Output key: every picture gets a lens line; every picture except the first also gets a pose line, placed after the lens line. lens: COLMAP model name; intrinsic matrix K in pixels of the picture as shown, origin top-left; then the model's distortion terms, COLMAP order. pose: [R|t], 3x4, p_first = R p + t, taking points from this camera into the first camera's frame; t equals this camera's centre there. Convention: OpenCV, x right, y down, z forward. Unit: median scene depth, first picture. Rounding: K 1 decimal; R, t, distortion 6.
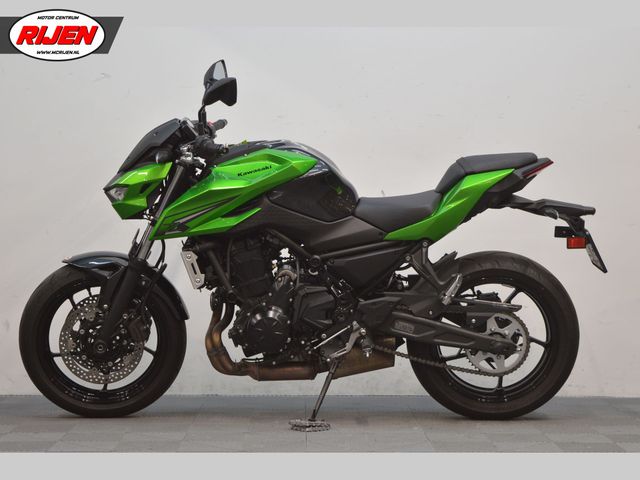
lens RADIAL K [[1490.0, 0, 320.0], [0, 1490.0, 240.0], [0, 0, 1]] dist [0.067848, 0.135295]
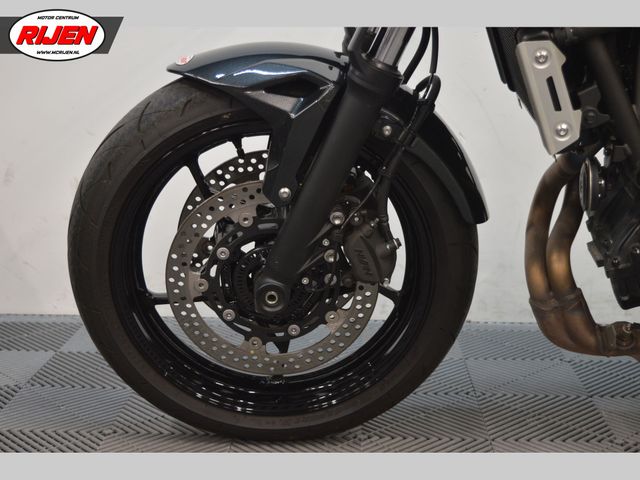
lens RADIAL K [[1035.9, 0, 320.0], [0, 1035.9, 240.0], [0, 0, 1]] dist [0.006948, 0.085899]
pose [[0.998848, 0.013575, -0.046033, -0.122401], [-0.004850, 0.982804, 0.184588, 0.008467], [0.047747, -0.184152, 0.981737, 0.741836]]
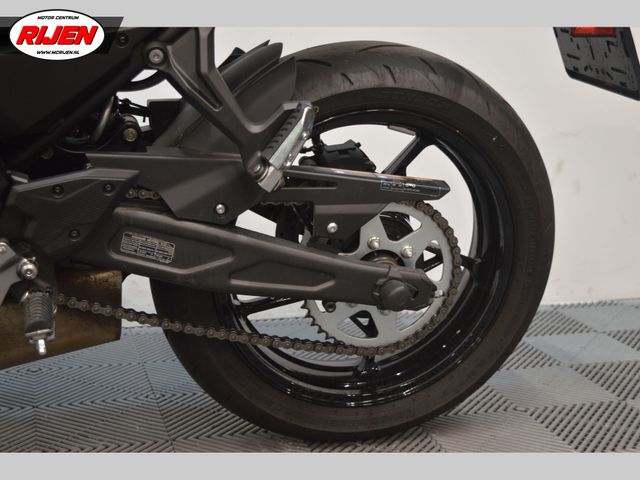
lens RADIAL K [[1010.2, 0, 320.0], [0, 1010.2, 240.0], [0, 0, 1]] dist [0.000288, 0.031629]
pose [[0.964257, -0.032414, 0.262978, 0.032399], [-0.014883, 0.984297, 0.175892, 0.012508], [-0.264550, -0.173519, 0.948633, 0.754445]]
